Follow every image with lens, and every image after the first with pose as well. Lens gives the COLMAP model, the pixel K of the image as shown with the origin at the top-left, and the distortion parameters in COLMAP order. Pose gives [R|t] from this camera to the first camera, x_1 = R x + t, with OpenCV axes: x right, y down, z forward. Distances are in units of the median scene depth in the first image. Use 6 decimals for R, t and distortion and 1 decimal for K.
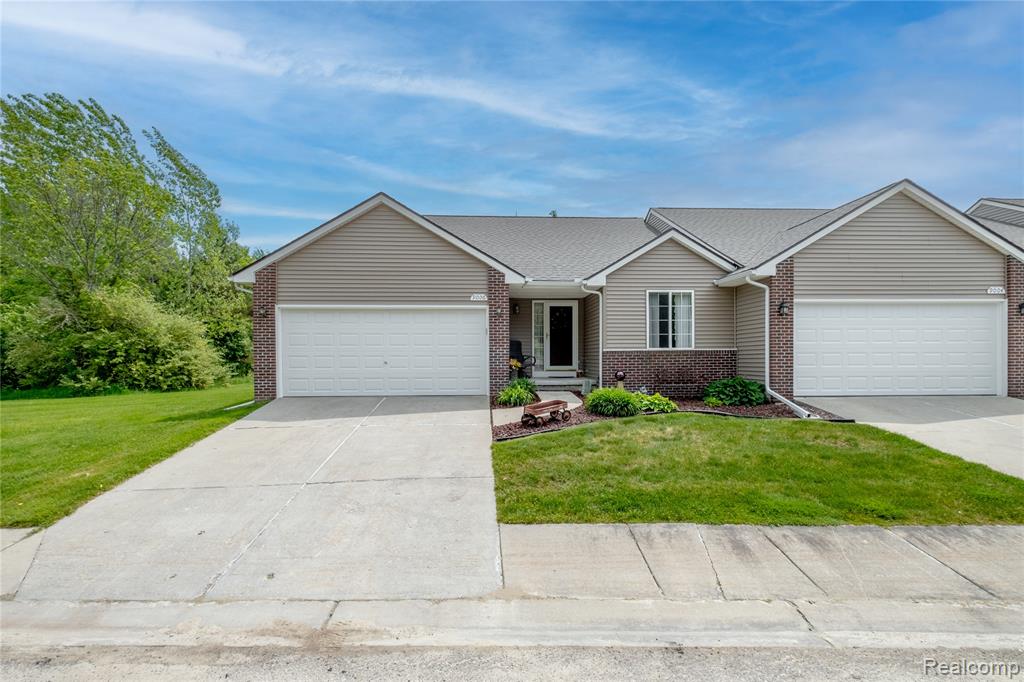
lens RADIAL K [[467.6, 0, 508.8], [0, 467.6, 352.2], [0, 0, 1]] dist [-0.000723, 0.000005]
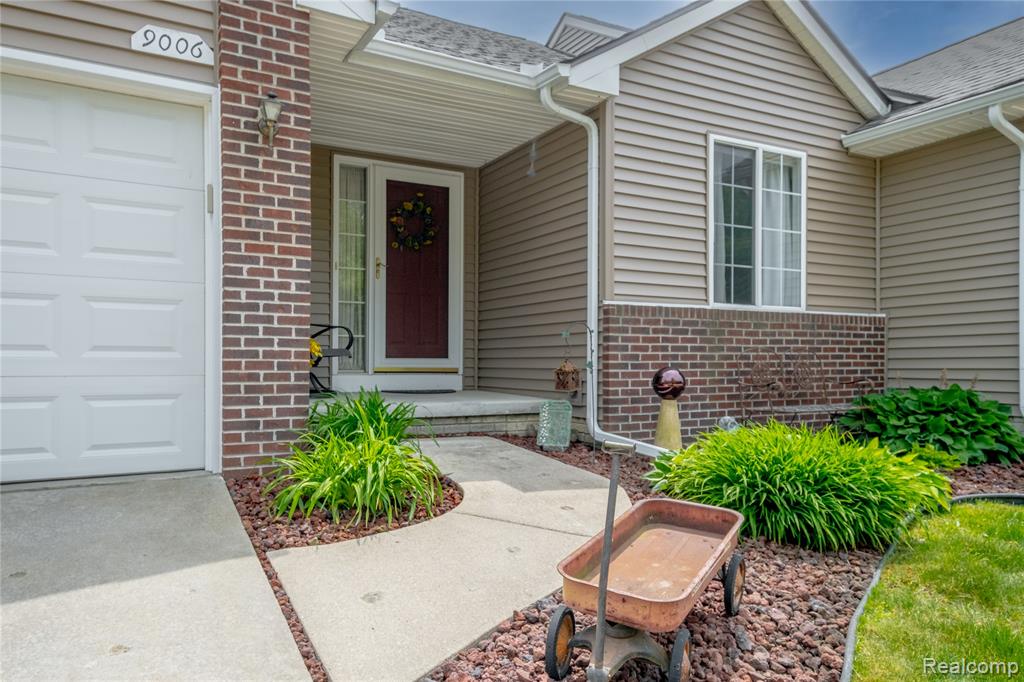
lens RADIAL K [[743.0, 0, 526.3], [0, 743.0, 355.1], [0, 0, 1]] dist [0.040899, 0.000660]
pose [[0.897166, 0.010343, 0.441572, -0.066796], [-0.010857, 0.999940, -0.001364, 0.031959], [-0.441559, -0.003570, 0.897225, 0.564548]]
